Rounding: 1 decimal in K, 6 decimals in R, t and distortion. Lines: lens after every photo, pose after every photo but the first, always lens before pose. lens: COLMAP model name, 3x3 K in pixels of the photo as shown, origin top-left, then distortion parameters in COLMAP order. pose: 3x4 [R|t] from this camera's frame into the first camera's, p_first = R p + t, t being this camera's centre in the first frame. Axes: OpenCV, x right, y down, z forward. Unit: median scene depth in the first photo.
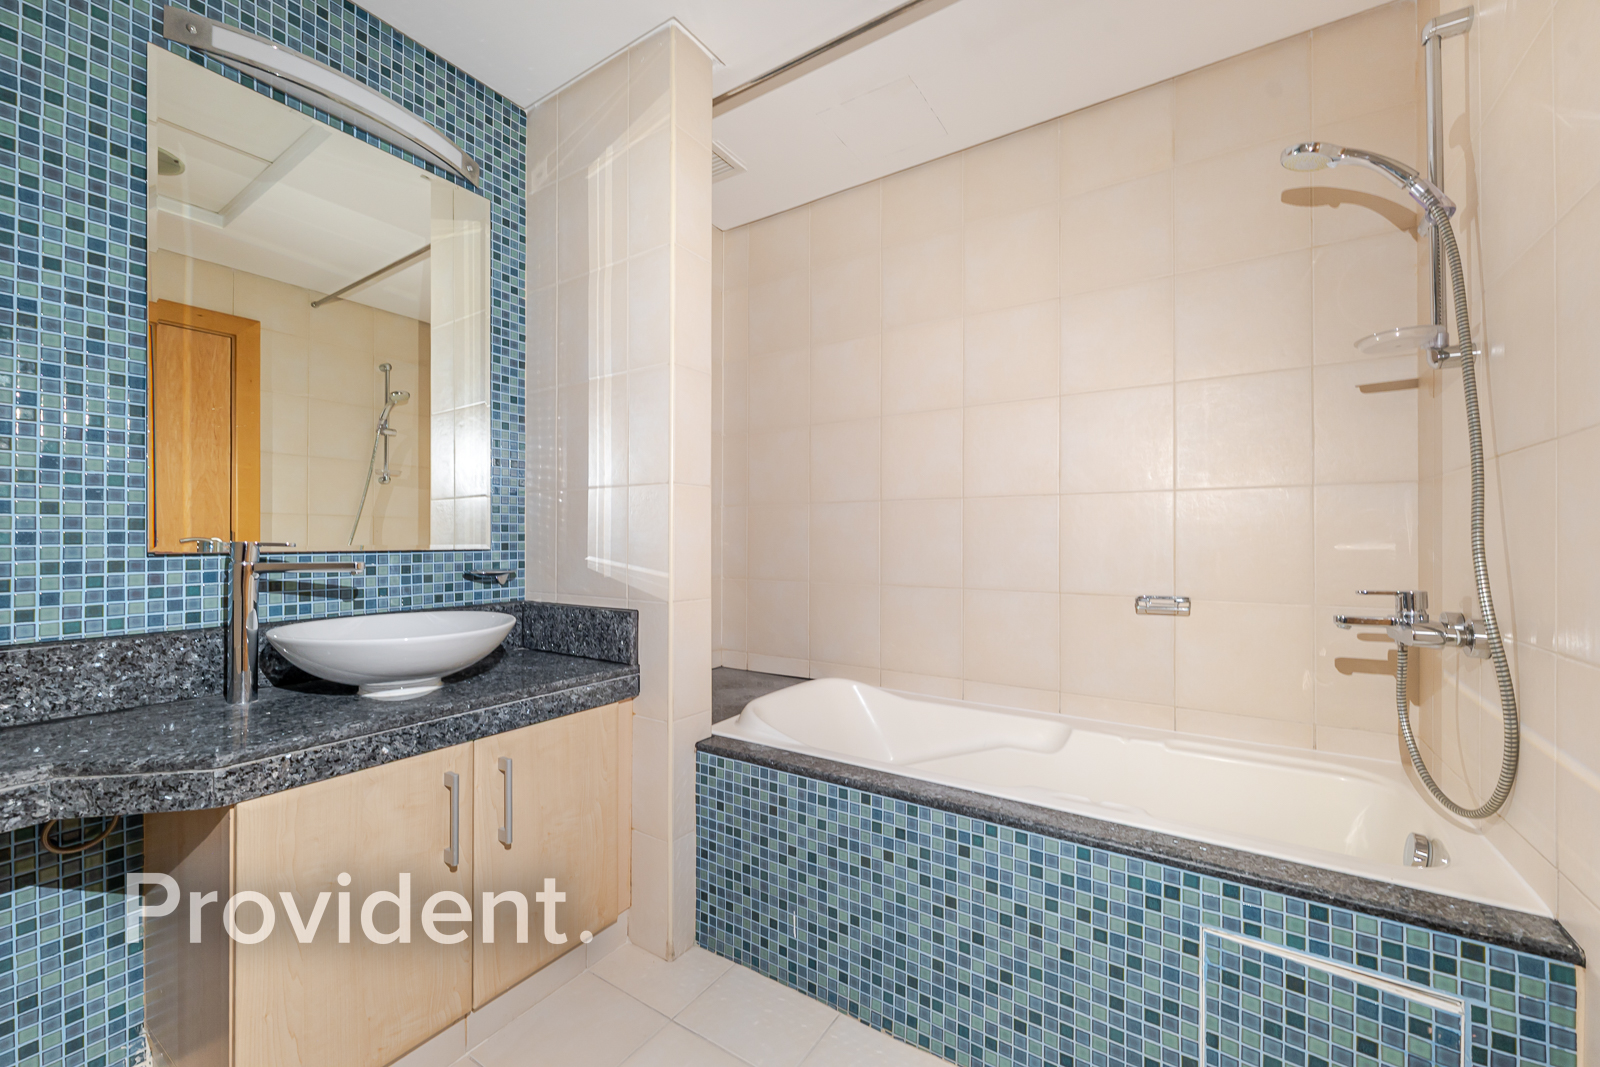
lens RADIAL K [[634.0, 0, 805.5], [0, 634.0, 540.0], [0, 0, 1]] dist [-0.001795, -0.000830]
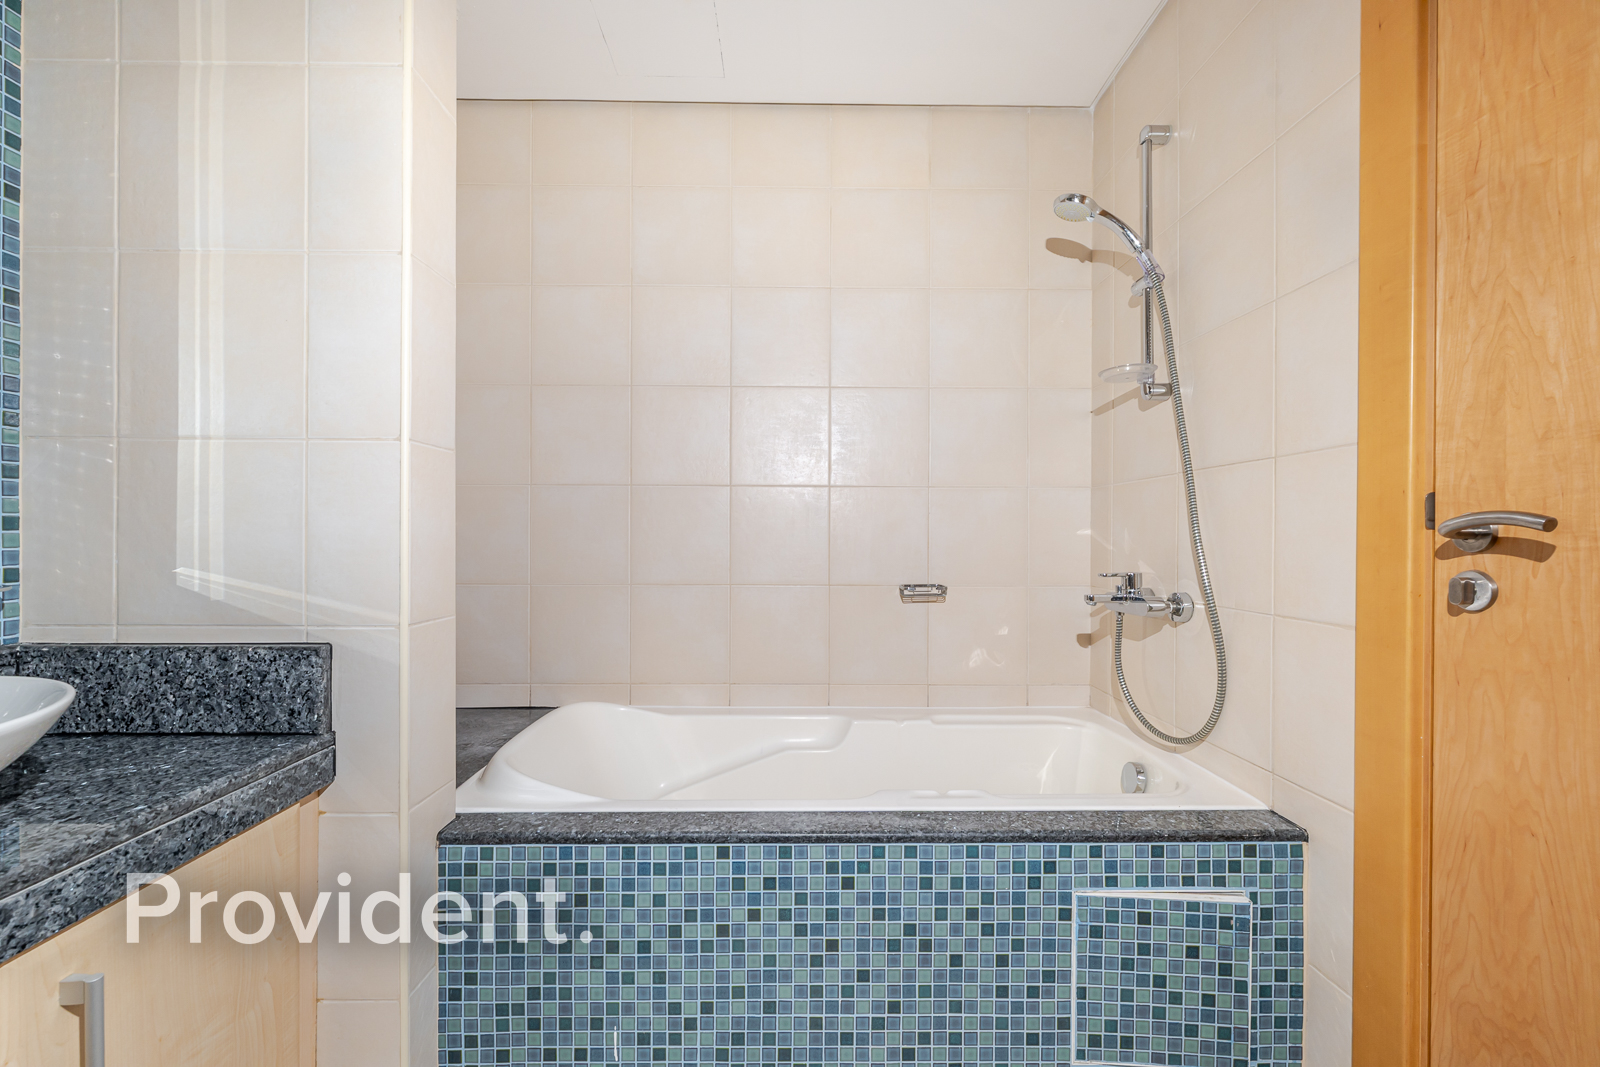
lens RADIAL K [[634.0, 0, 792.2], [0, 634.0, 538.1], [0, 0, 1]] dist [-0.001795, -0.000830]
pose [[0.829784, -0.001753, 0.558082, -0.294805], [-0.002735, 0.999970, 0.007207, 0.003736], [-0.558078, -0.007506, 0.829754, 0.302392]]
